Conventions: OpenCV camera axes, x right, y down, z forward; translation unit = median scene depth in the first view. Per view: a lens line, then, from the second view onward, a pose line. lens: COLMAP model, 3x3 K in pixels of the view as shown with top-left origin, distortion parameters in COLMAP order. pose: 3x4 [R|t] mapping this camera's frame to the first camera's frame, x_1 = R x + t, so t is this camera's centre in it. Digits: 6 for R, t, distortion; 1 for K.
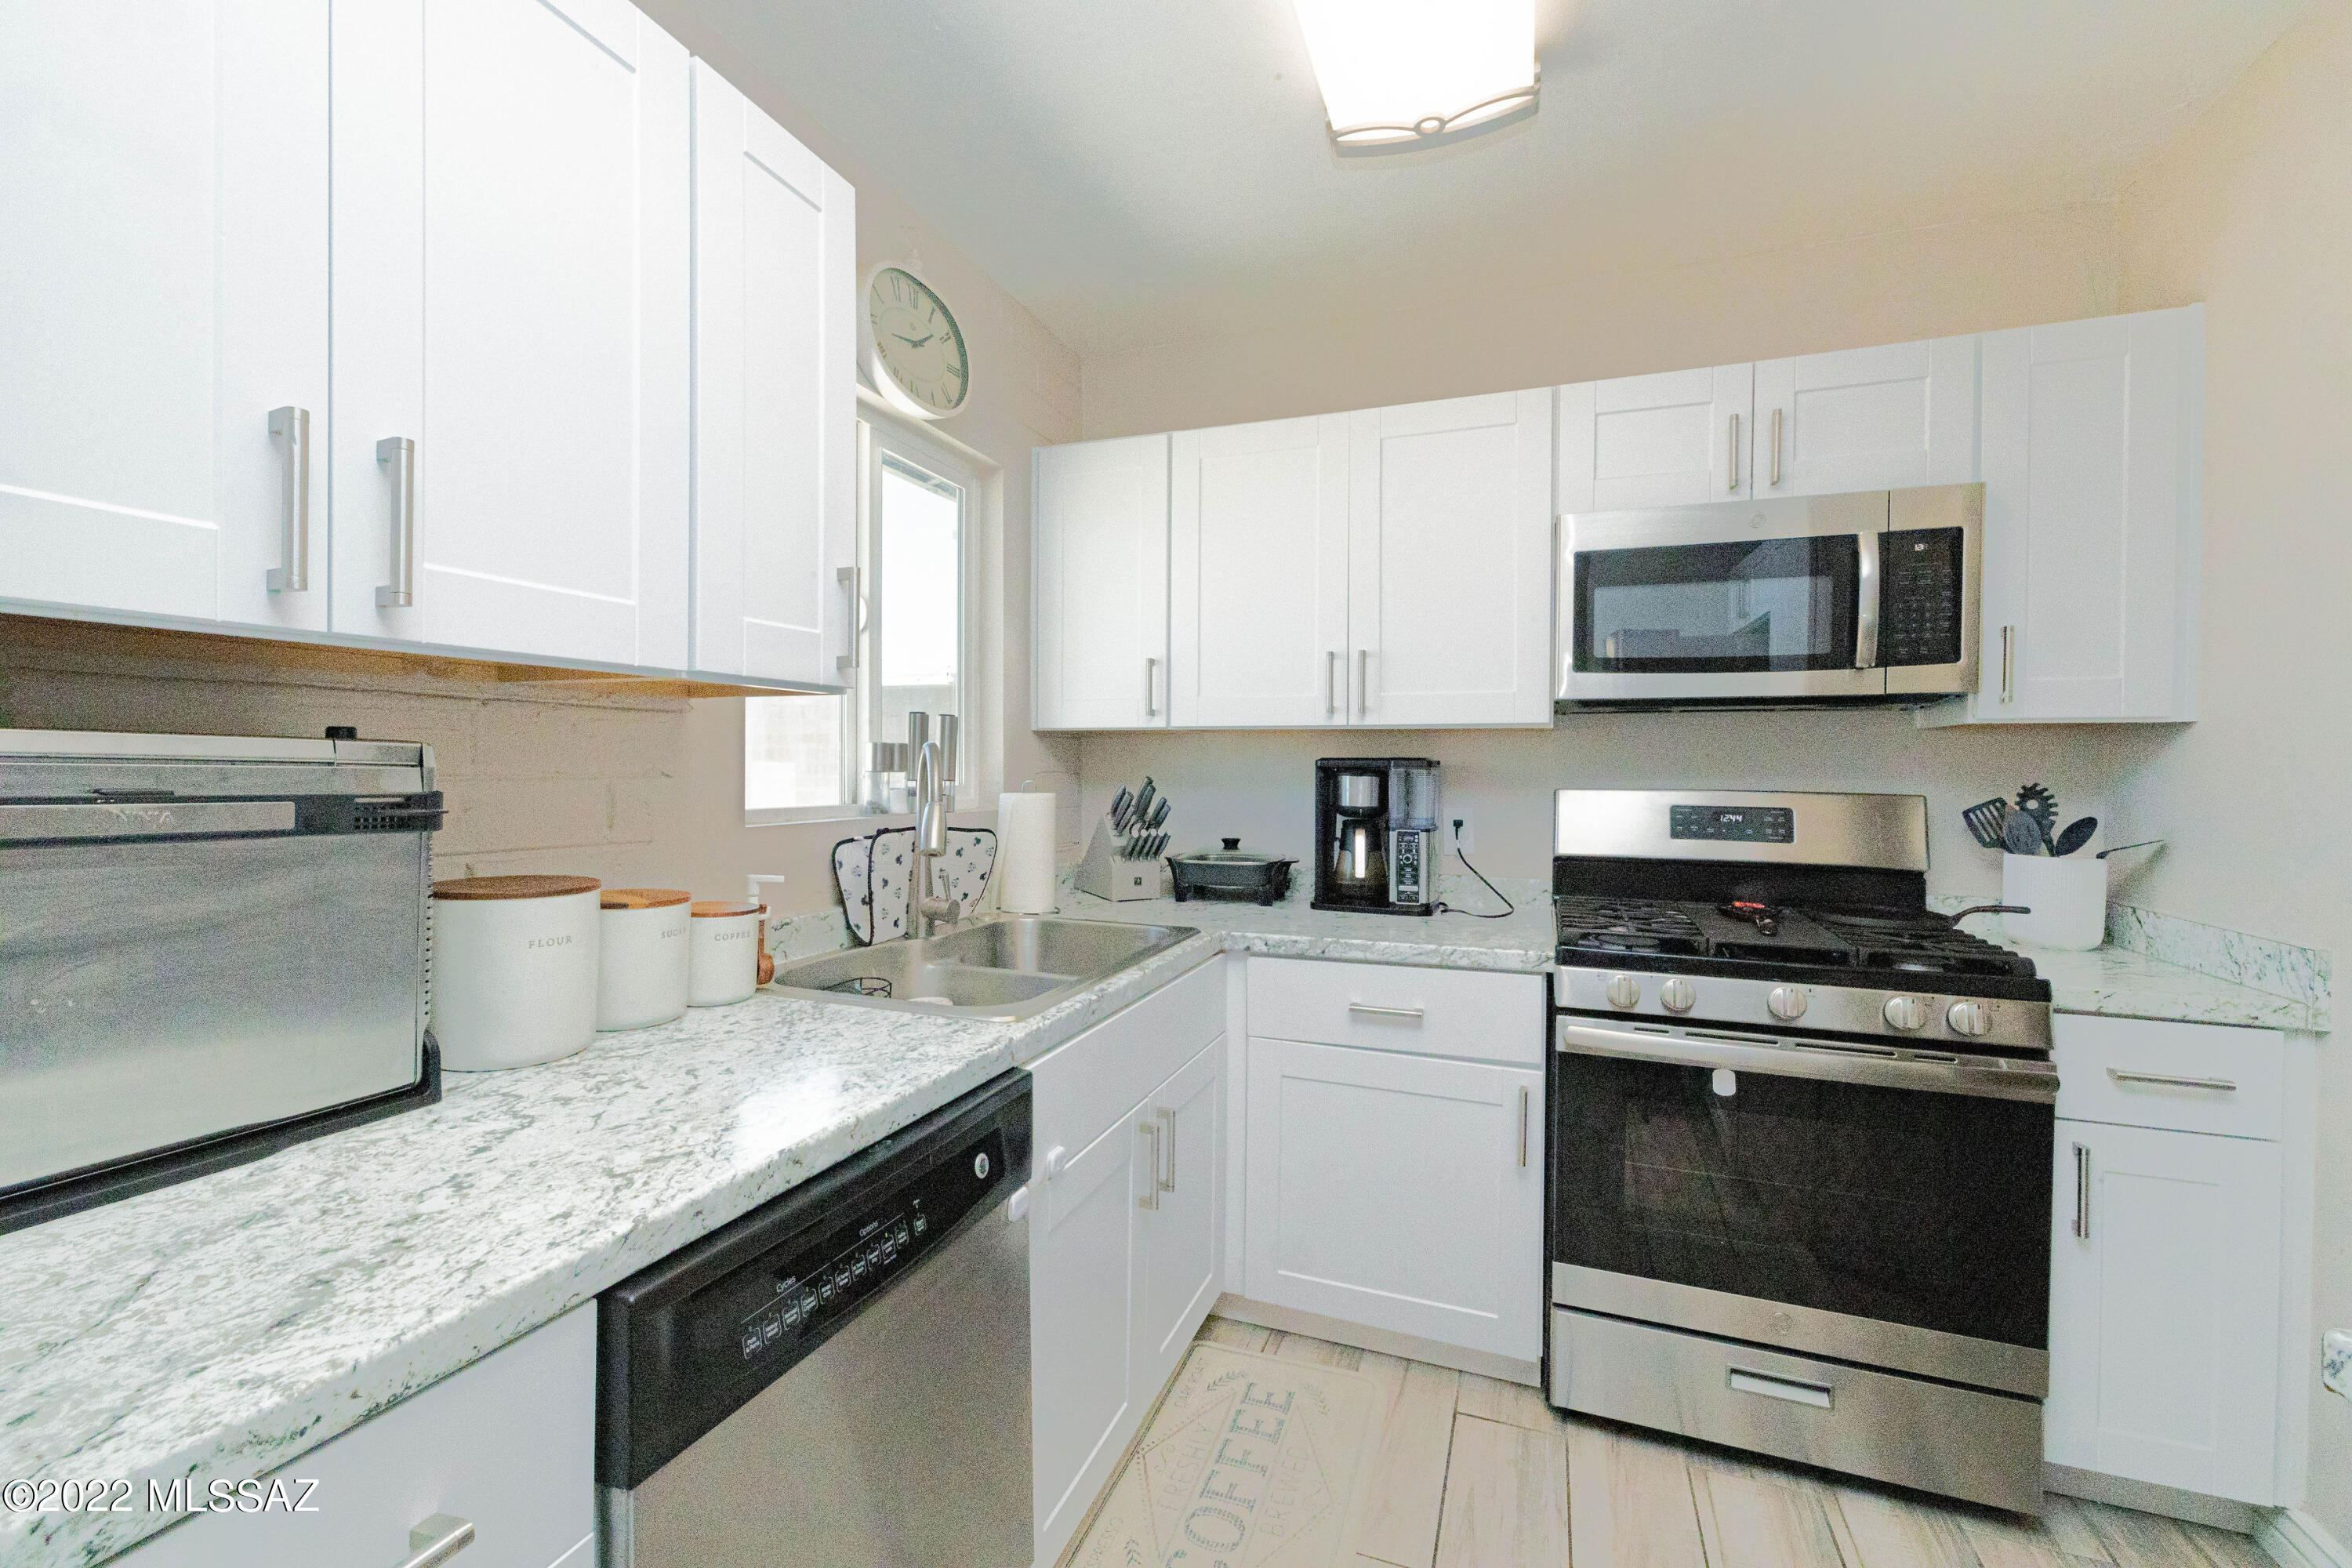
lens RADIAL K [[986.2, 0, 1177.9], [0, 986.2, 775.4], [0, 0, 1]] dist [-0.001224, -0.000983]
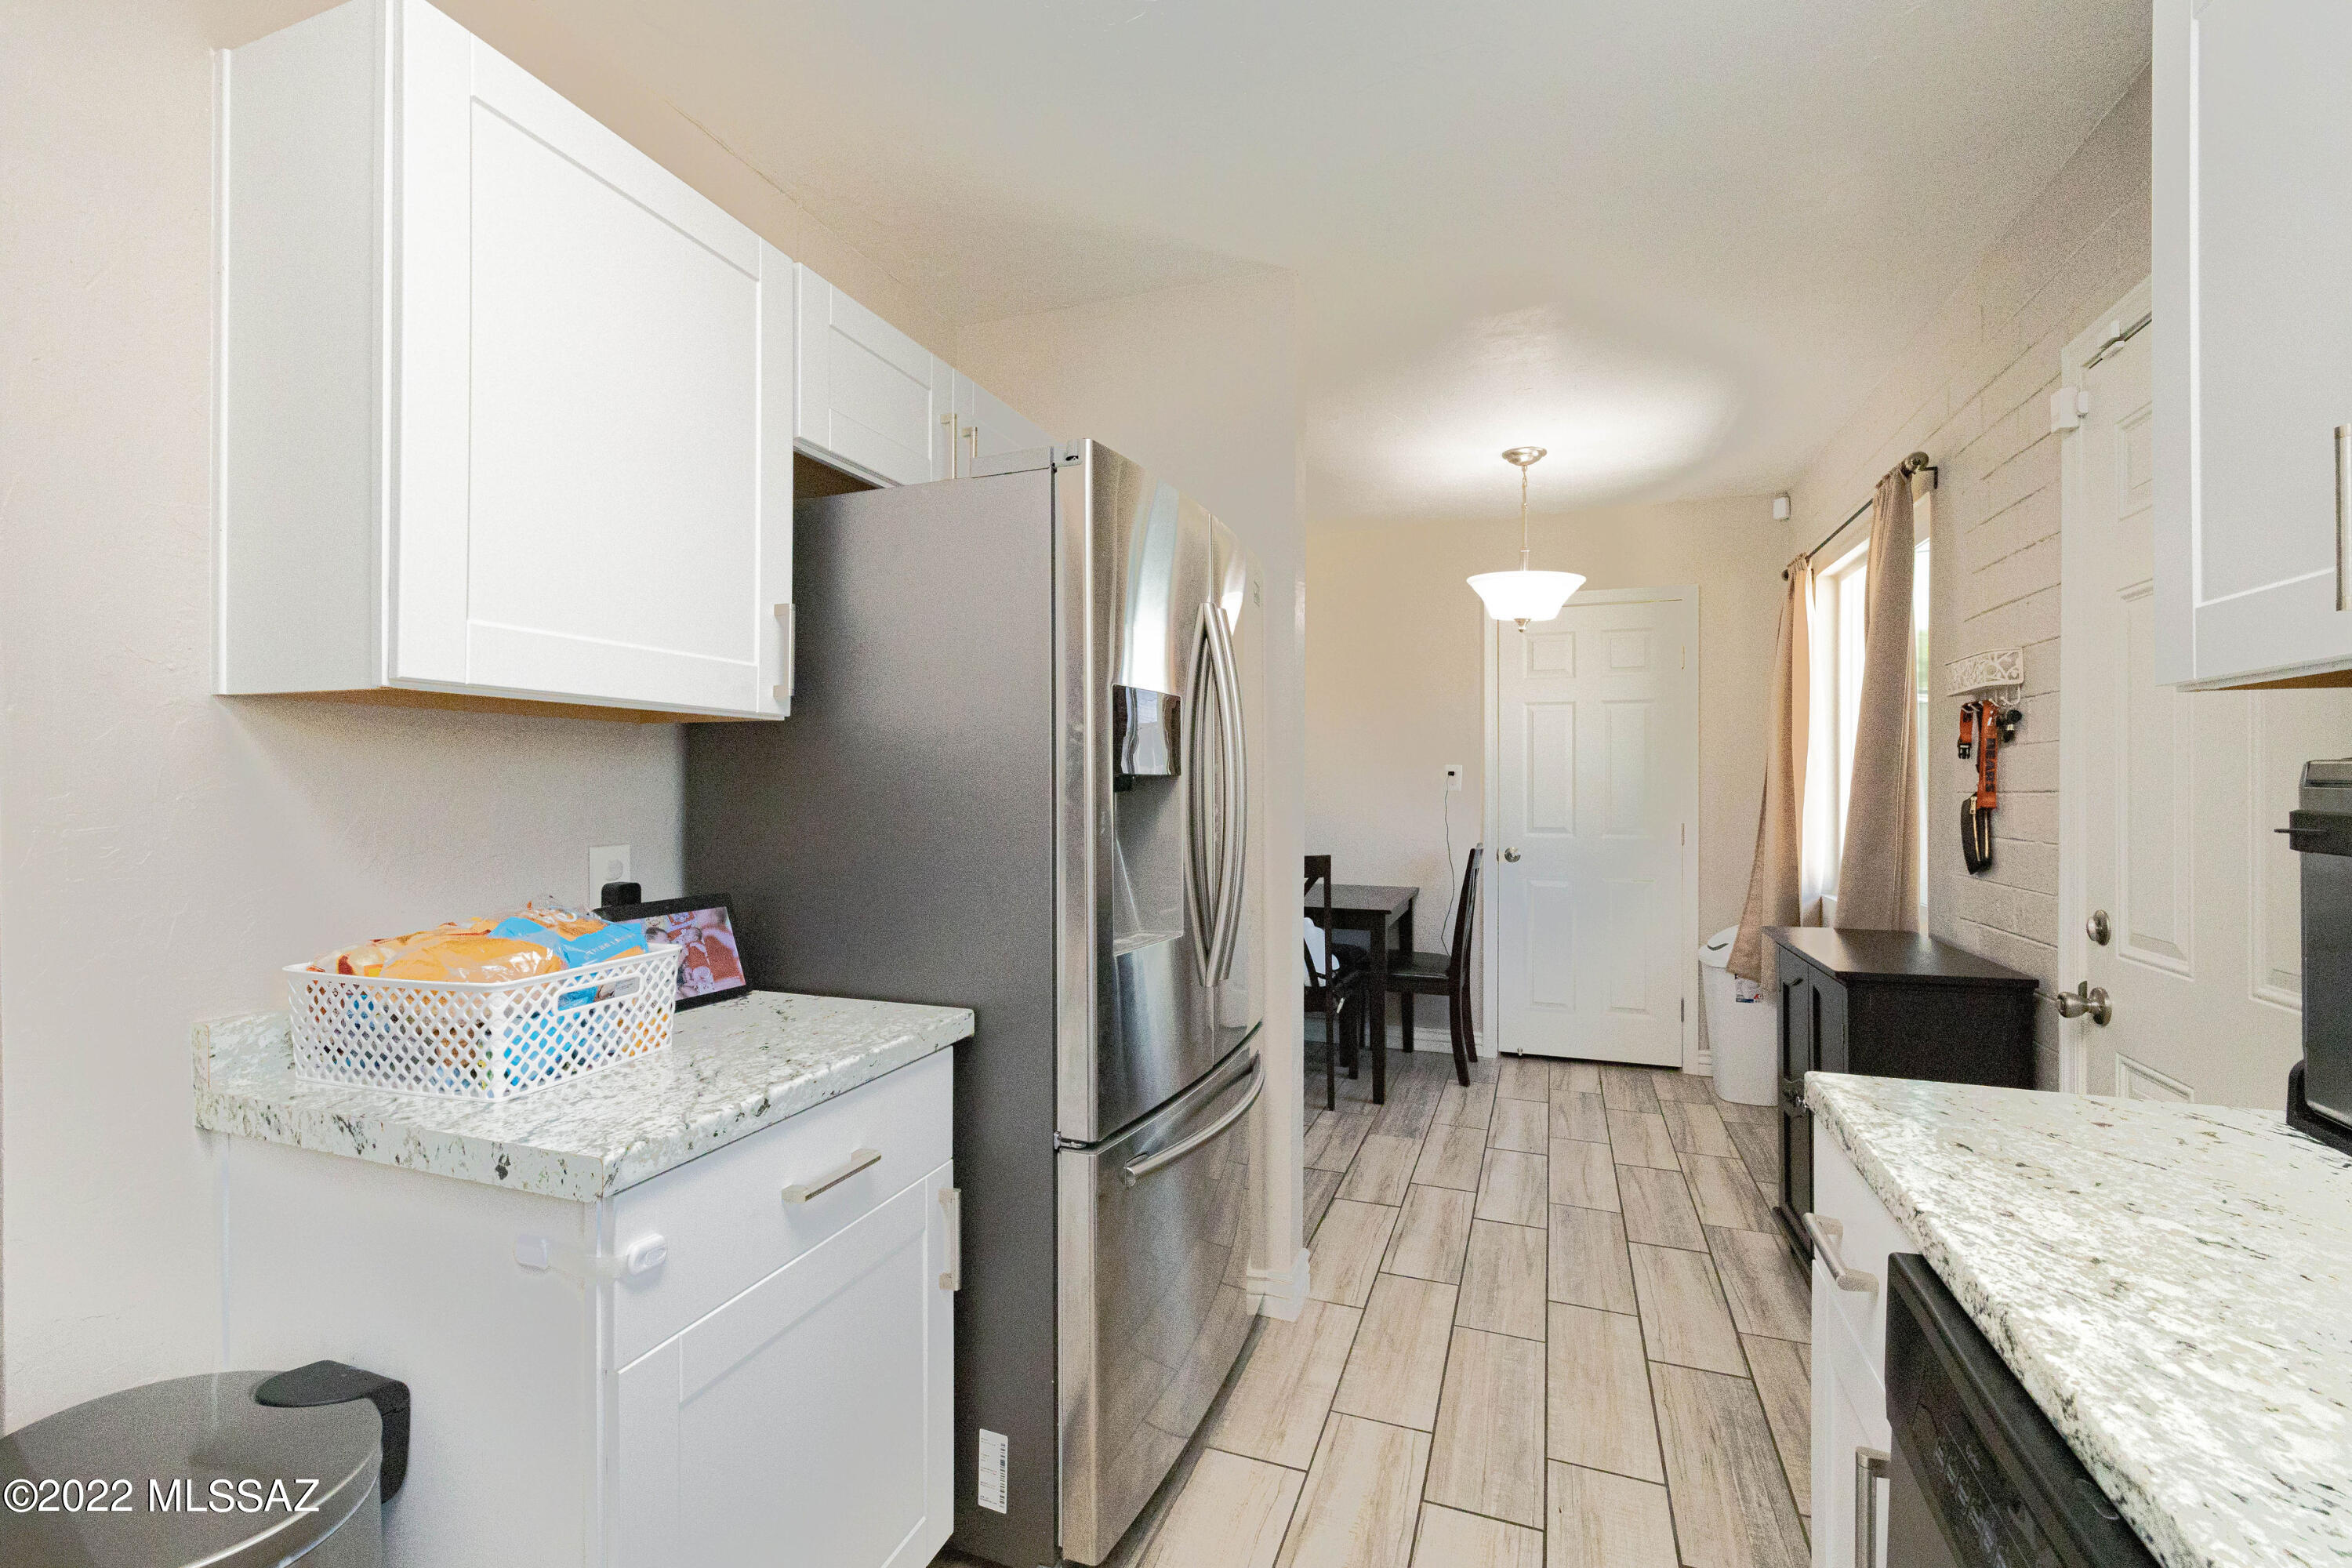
lens RADIAL K [[986.2, 0, 1180.1], [0, 986.2, 781.2], [0, 0, 1]] dist [-0.001224, -0.000983]
pose [[-0.999974, -0.005995, 0.004039, 0.103671], [-0.005967, 0.999957, 0.007073, -0.009301], [-0.004081, 0.007048, -0.999967, 0.791558]]
